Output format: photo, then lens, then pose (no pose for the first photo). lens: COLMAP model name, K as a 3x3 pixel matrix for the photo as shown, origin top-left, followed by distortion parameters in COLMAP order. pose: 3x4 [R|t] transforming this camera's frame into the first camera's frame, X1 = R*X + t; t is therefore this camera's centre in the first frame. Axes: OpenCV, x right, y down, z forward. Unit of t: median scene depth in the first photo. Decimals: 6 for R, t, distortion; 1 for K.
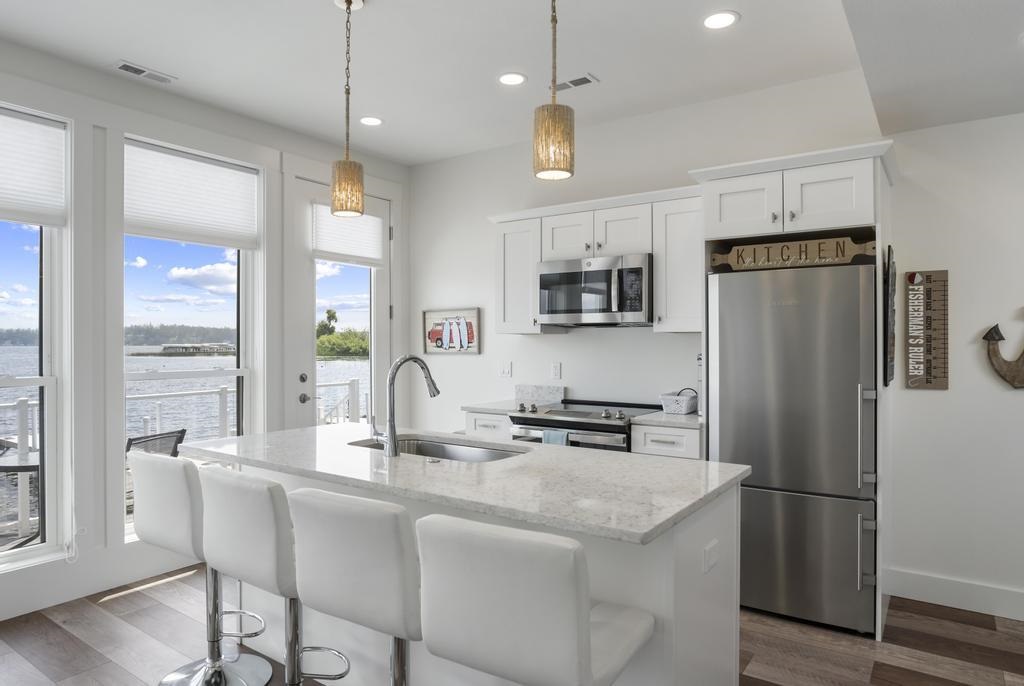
lens RADIAL K [[632.7, 0, 512.0], [0, 632.7, 343.0], [0, 0, 1]] dist [-0.025012, 0.000553]
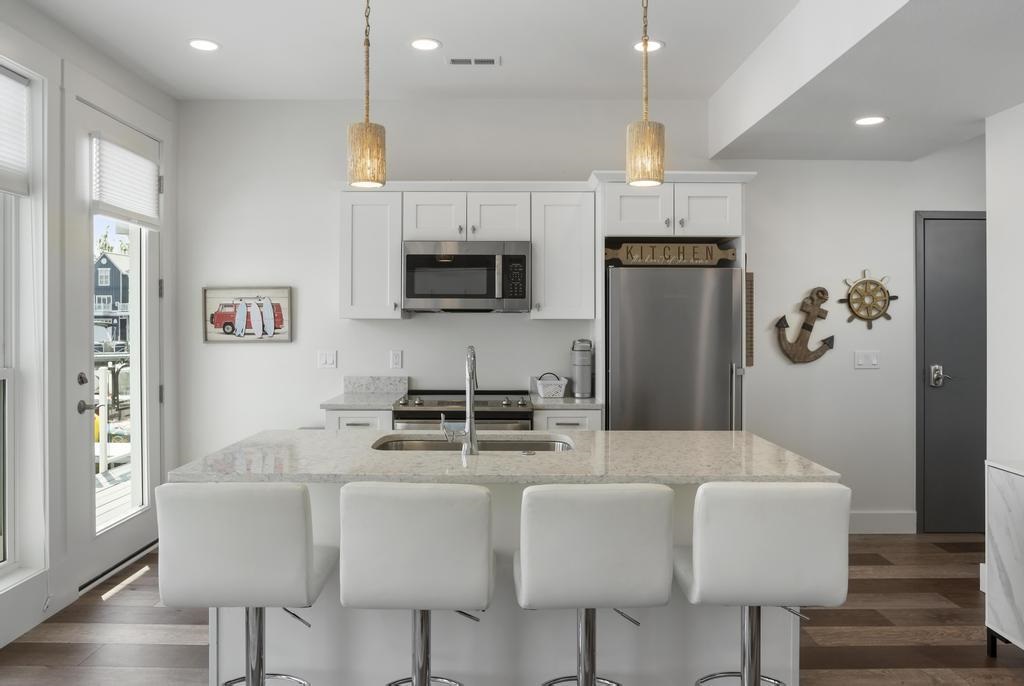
lens RADIAL K [[738.6, 0, 512.4], [0, 738.6, 322.8], [0, 0, 1]] dist [-0.027008, 0.001737]
pose [[0.816118, 0.001484, 0.577883, -0.435460], [-0.001767, 0.999998, -0.000072, -0.009614], [-0.577883, -0.000962, 0.816119, 0.038868]]
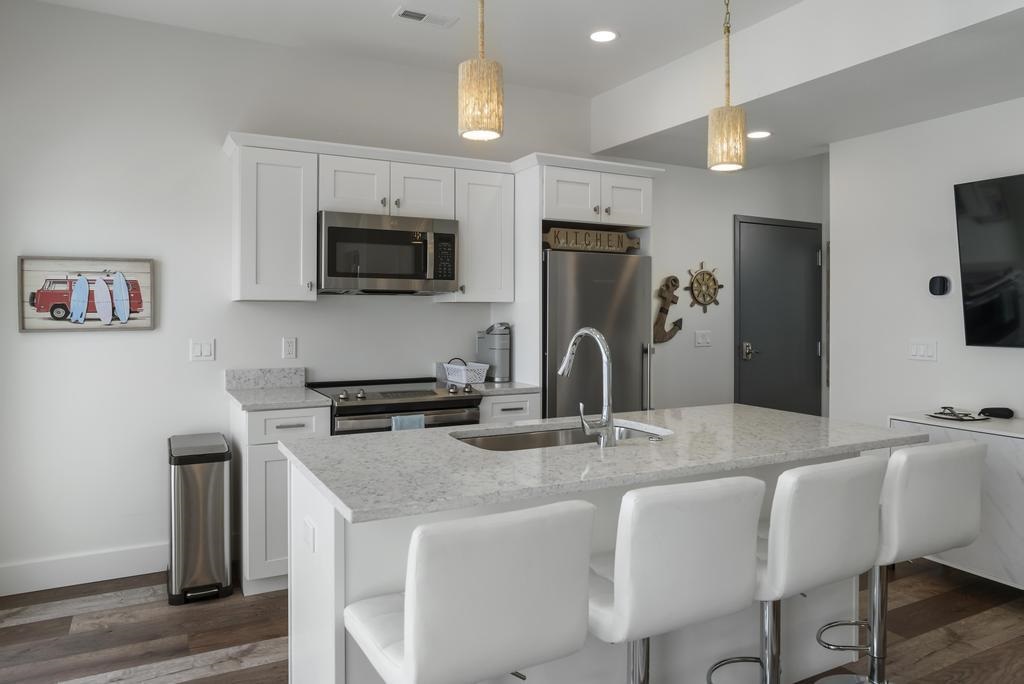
lens RADIAL K [[691.0, 0, 515.9], [0, 691.0, 315.5], [0, 0, 1]] dist [-0.030413, 0.033524]
pose [[0.451999, -0.003391, 0.892012, -0.604568], [-0.001492, 0.999988, 0.004558, -0.001015], [-0.892017, -0.003391, 0.451988, 0.386889]]
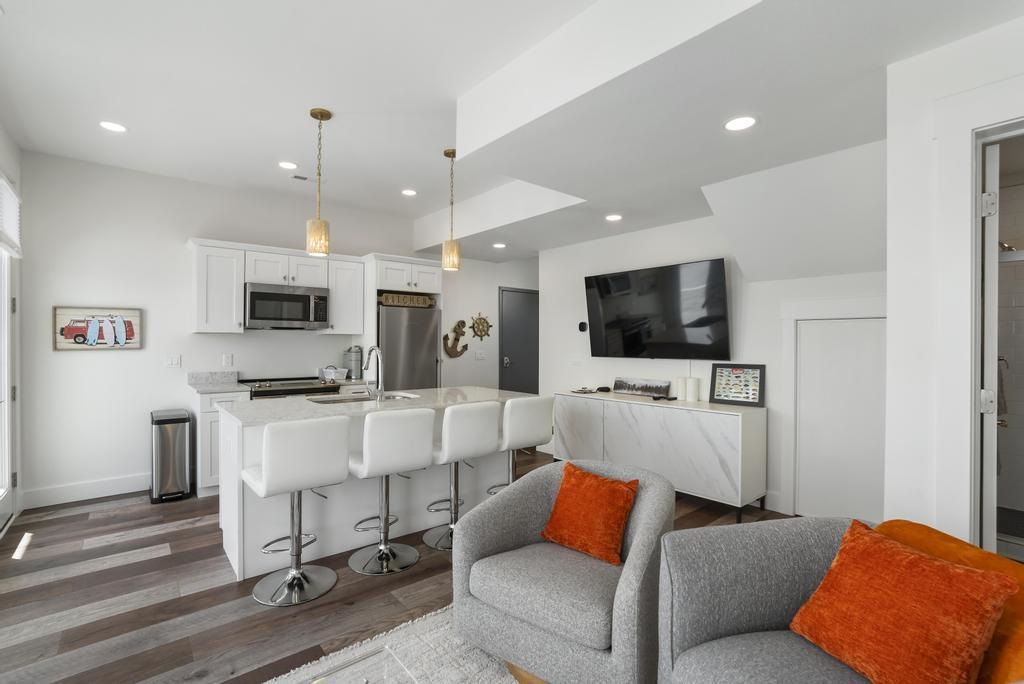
lens RADIAL K [[464.9, 0, 500.2], [0, 464.9, 340.6], [0, 0, 1]] dist [-0.047722, 0.027766]
pose [[0.273058, 0.004302, 0.961988, -0.772654], [-0.001843, 0.999991, -0.003949, 0.004550], [-0.961996, -0.000695, 0.273064, 0.173443]]
